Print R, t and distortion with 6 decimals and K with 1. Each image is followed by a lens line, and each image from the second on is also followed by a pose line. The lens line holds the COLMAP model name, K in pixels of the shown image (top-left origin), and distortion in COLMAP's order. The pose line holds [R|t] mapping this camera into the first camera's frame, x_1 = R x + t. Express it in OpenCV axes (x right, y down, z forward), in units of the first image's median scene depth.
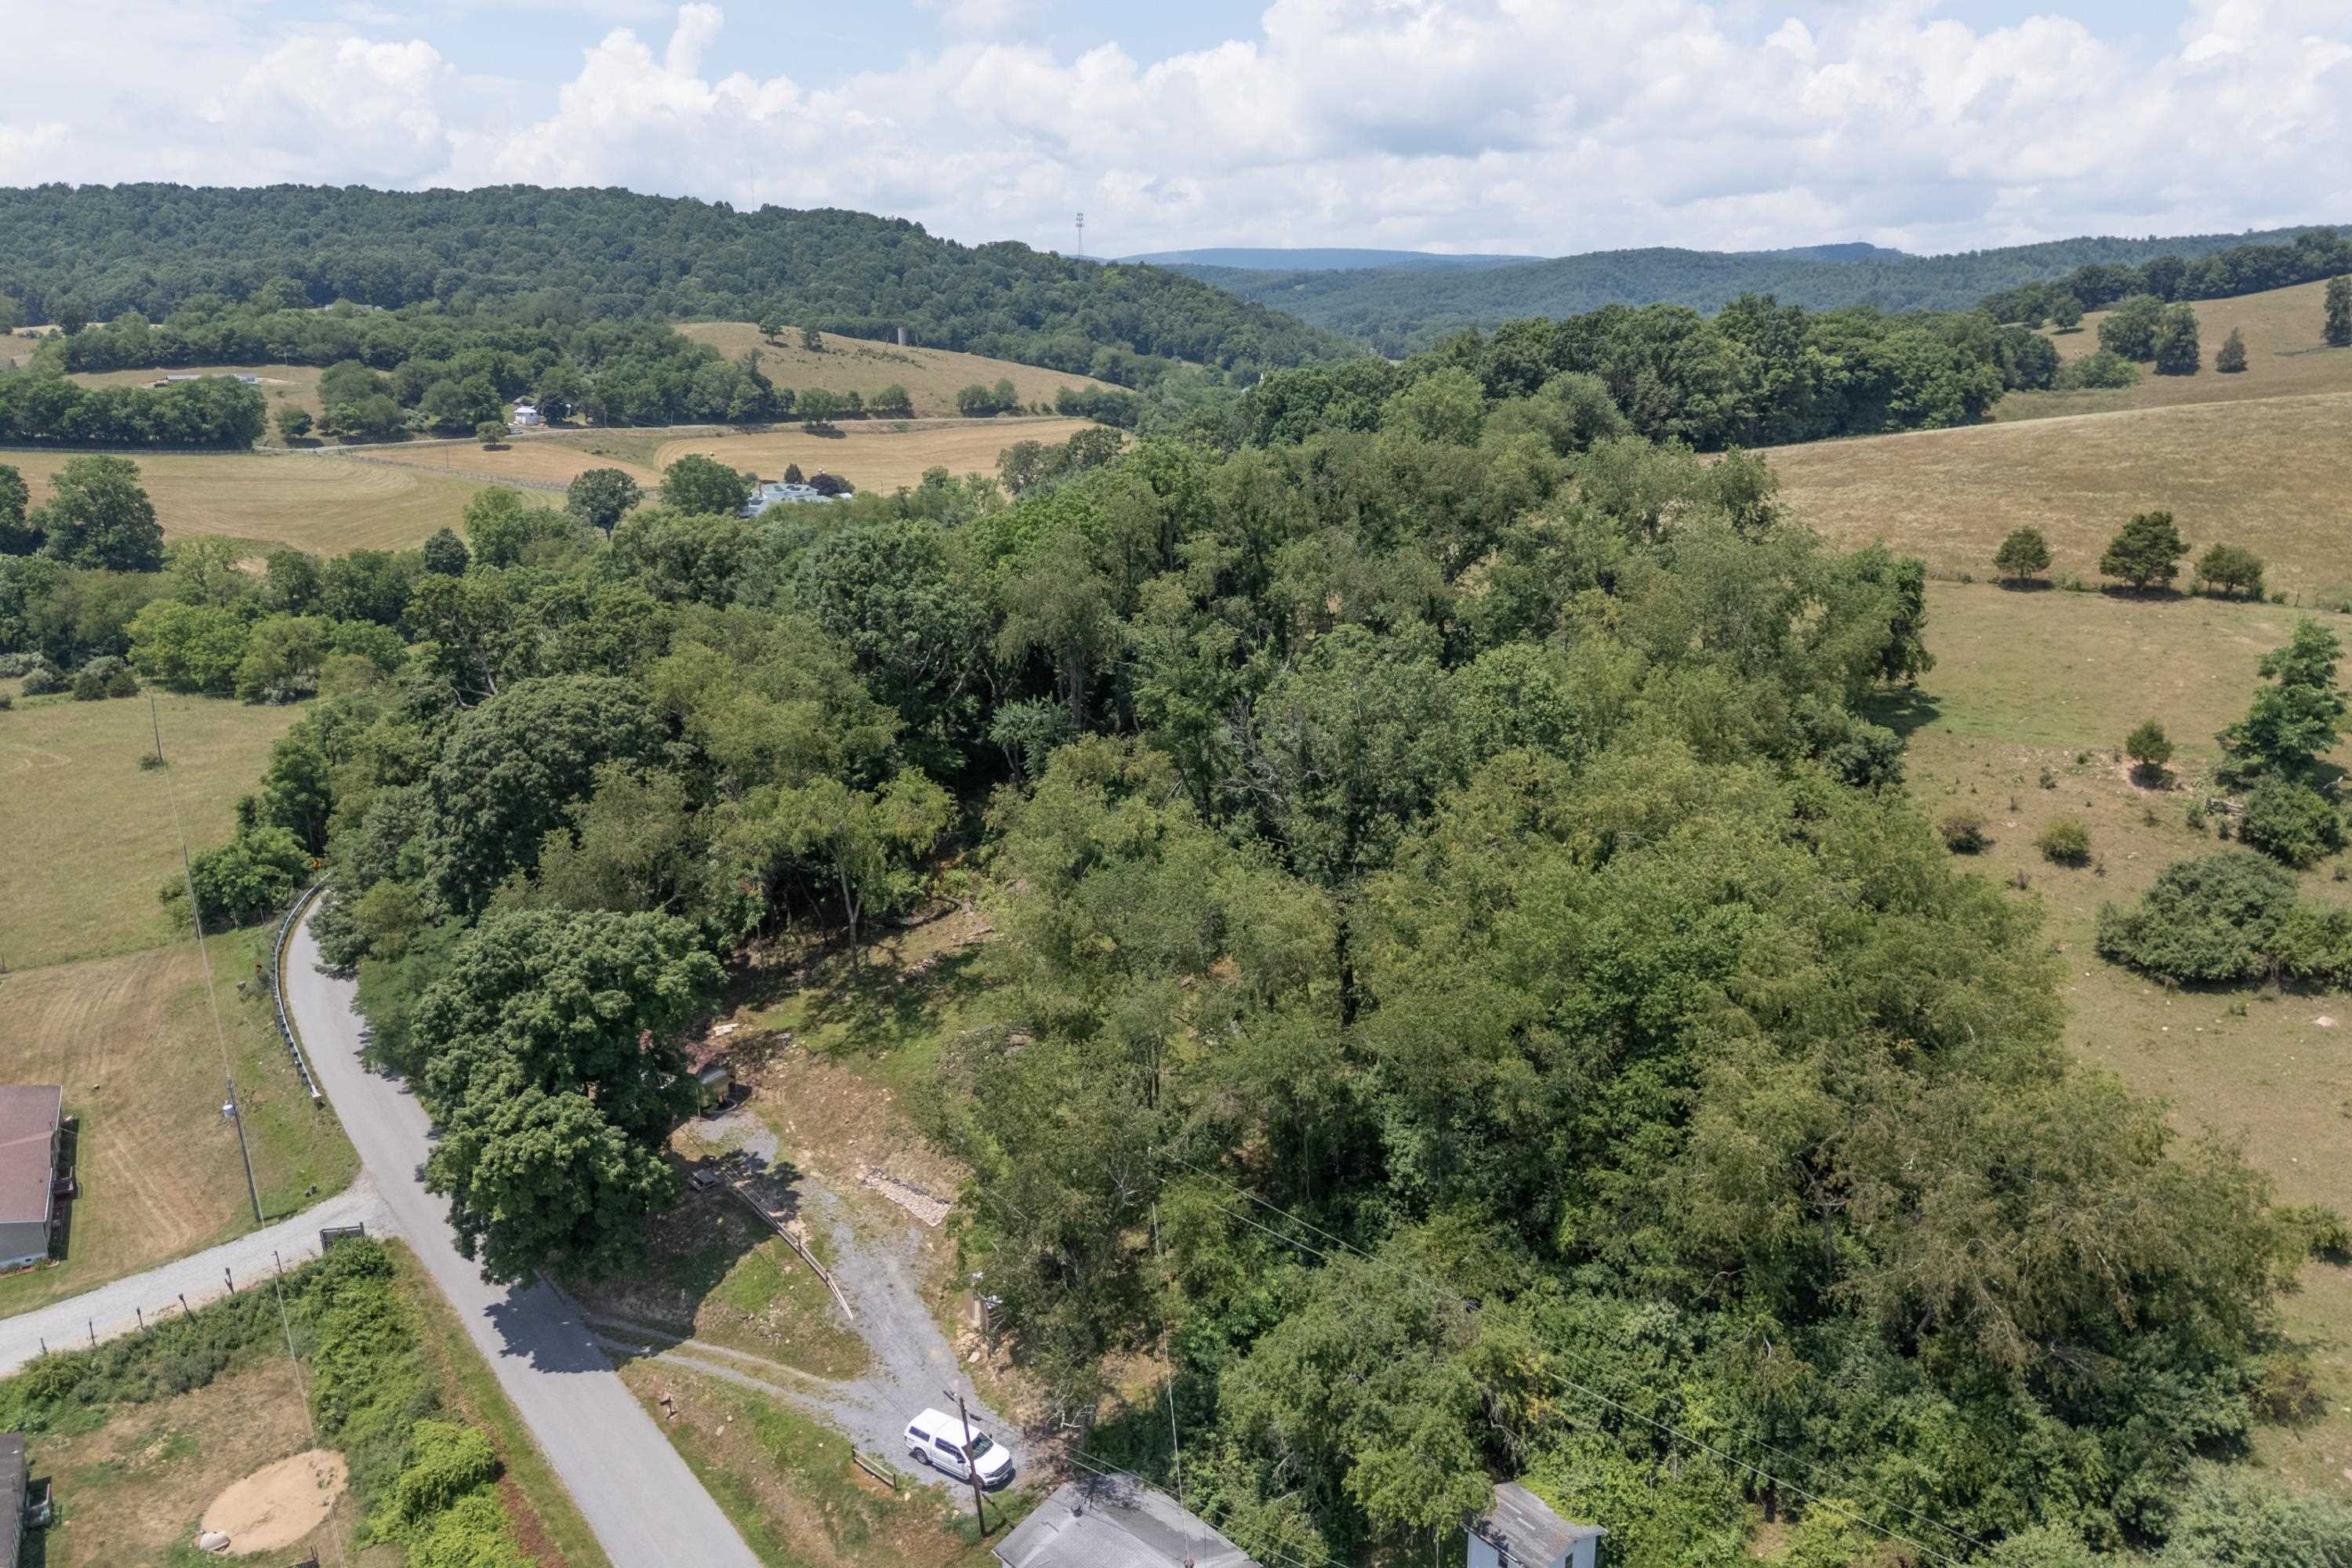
lens RADIAL K [[1729.5, 0, 1181.7], [0, 1729.5, 774.7], [0, 0, 1]] dist [0.066213, -0.059610]
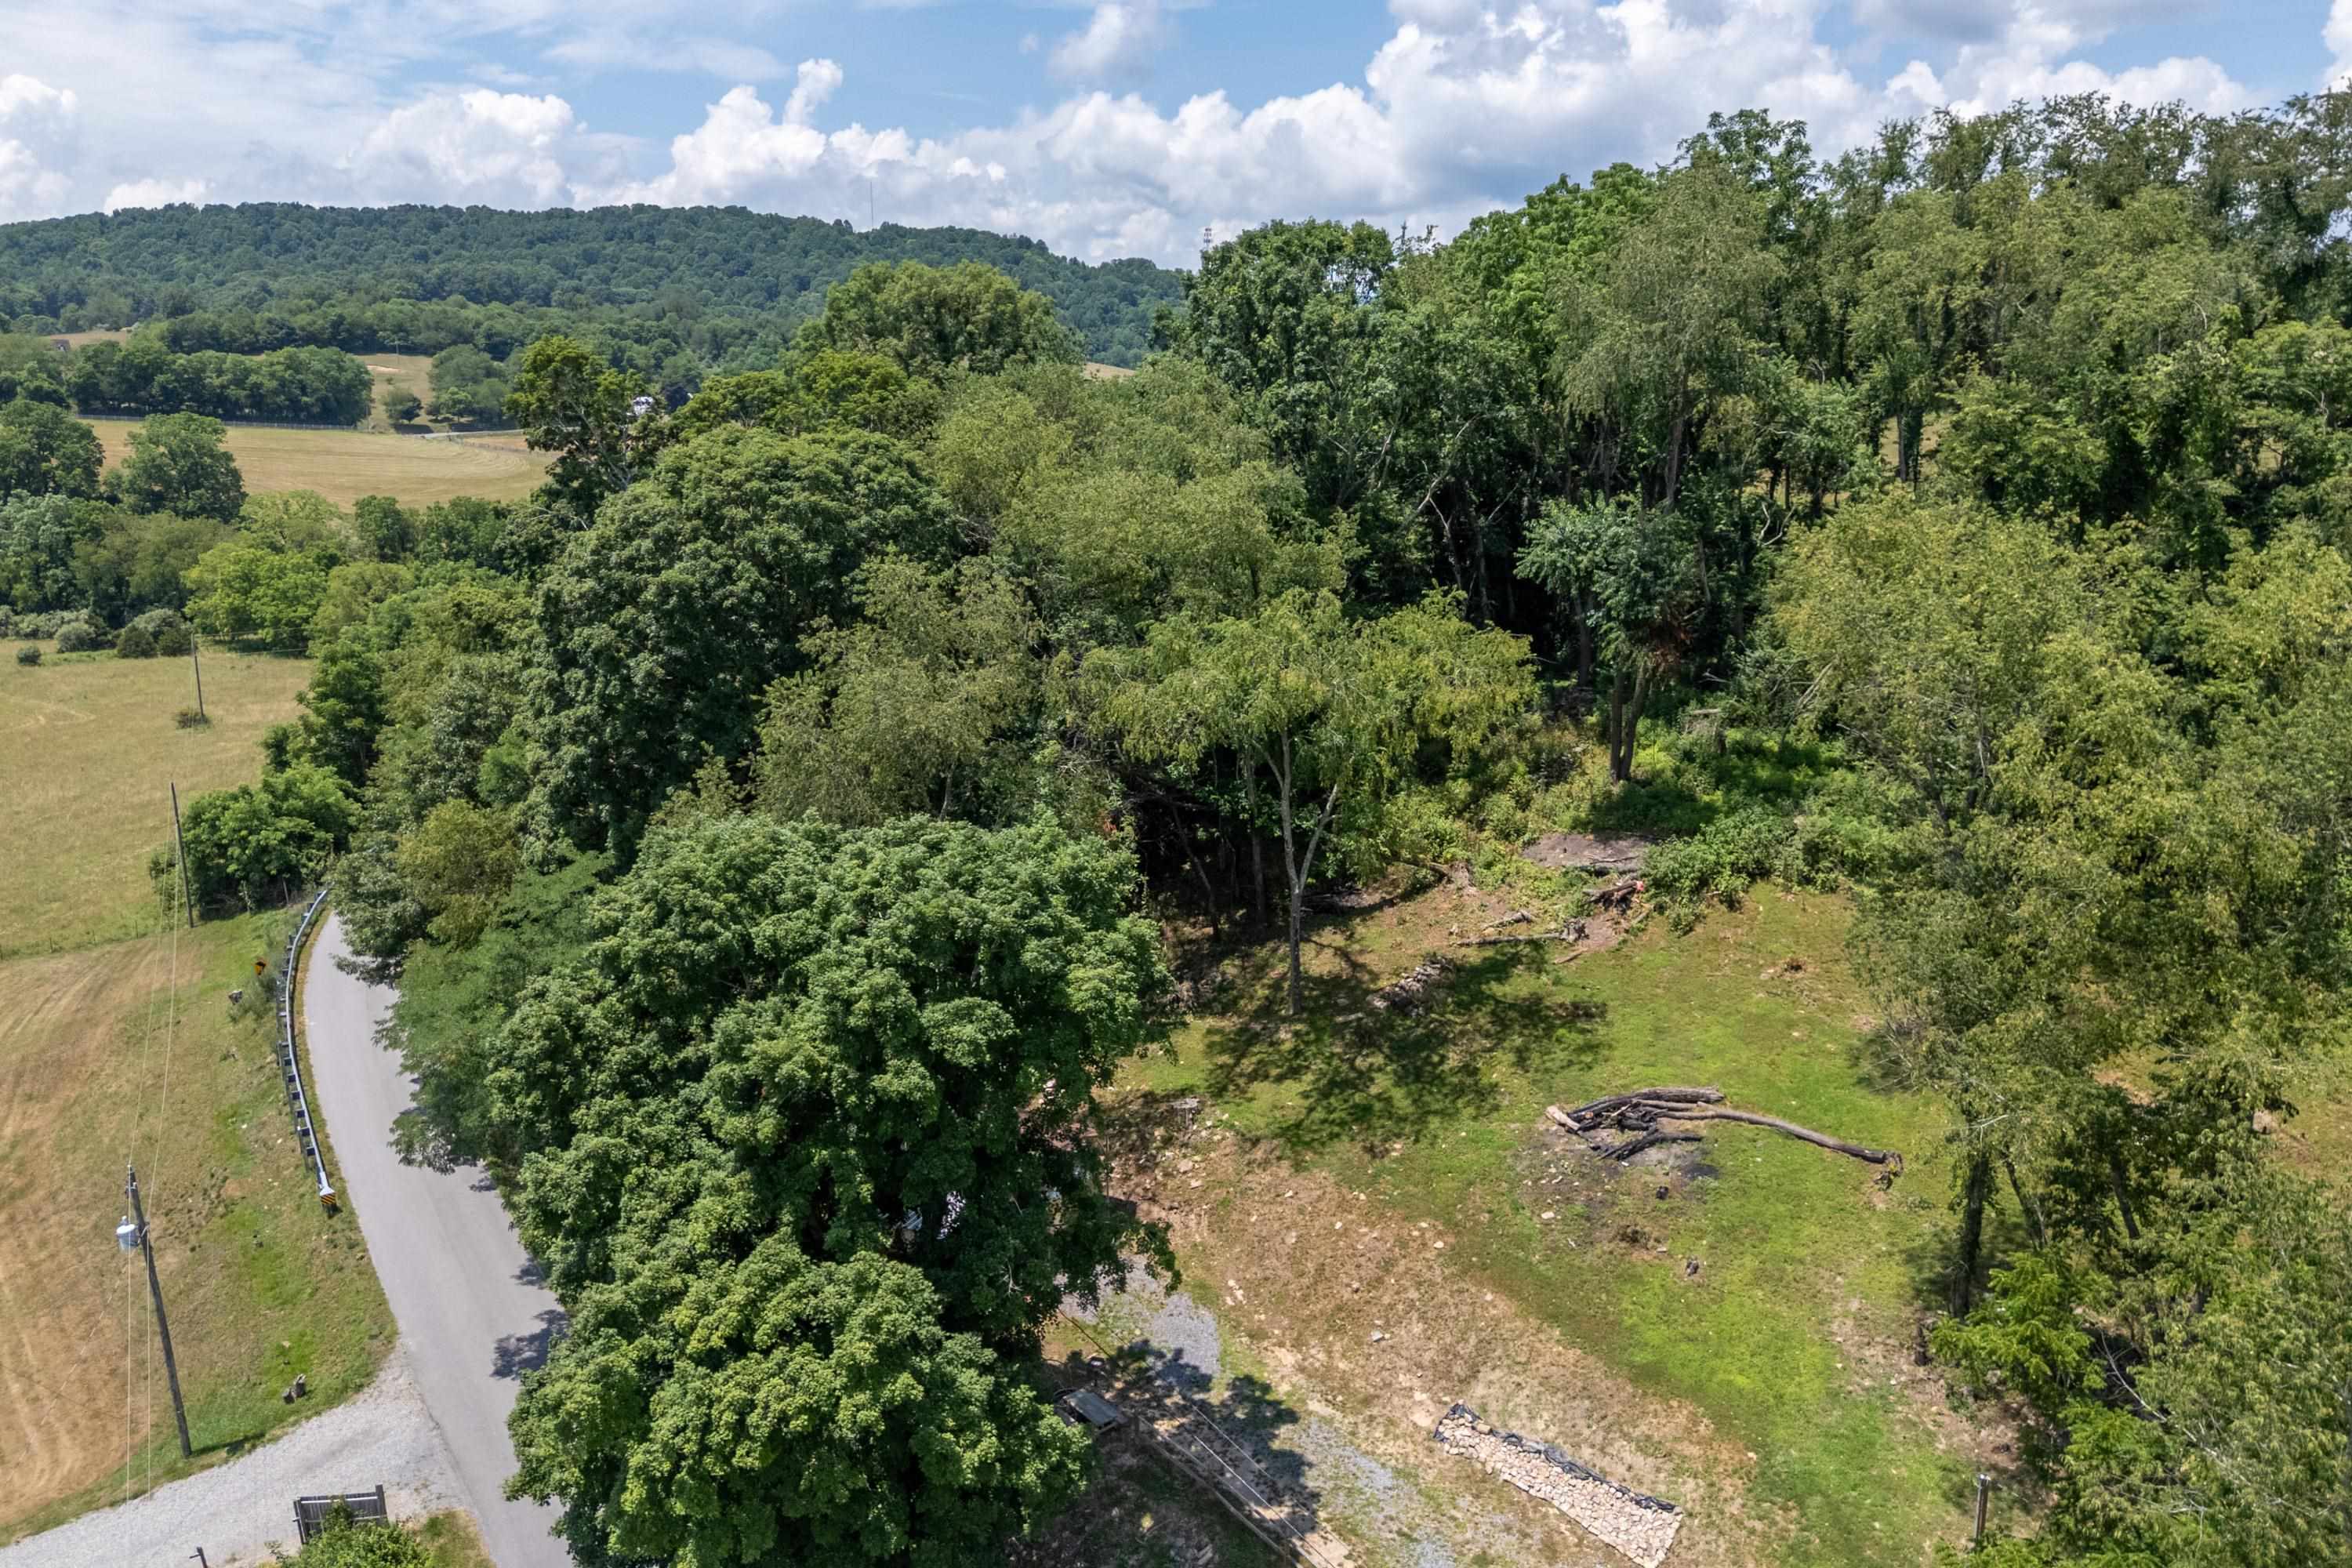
lens RADIAL K [[1729.5, 0, 1181.6], [0, 1729.5, 776.0], [0, 0, 1]] dist [0.066213, -0.059610]
pose [[0.998588, 0.012270, -0.051694, -0.178179], [-0.013650, 0.999558, -0.026428, 0.056770], [0.051346, 0.027096, 0.998313, 0.413655]]
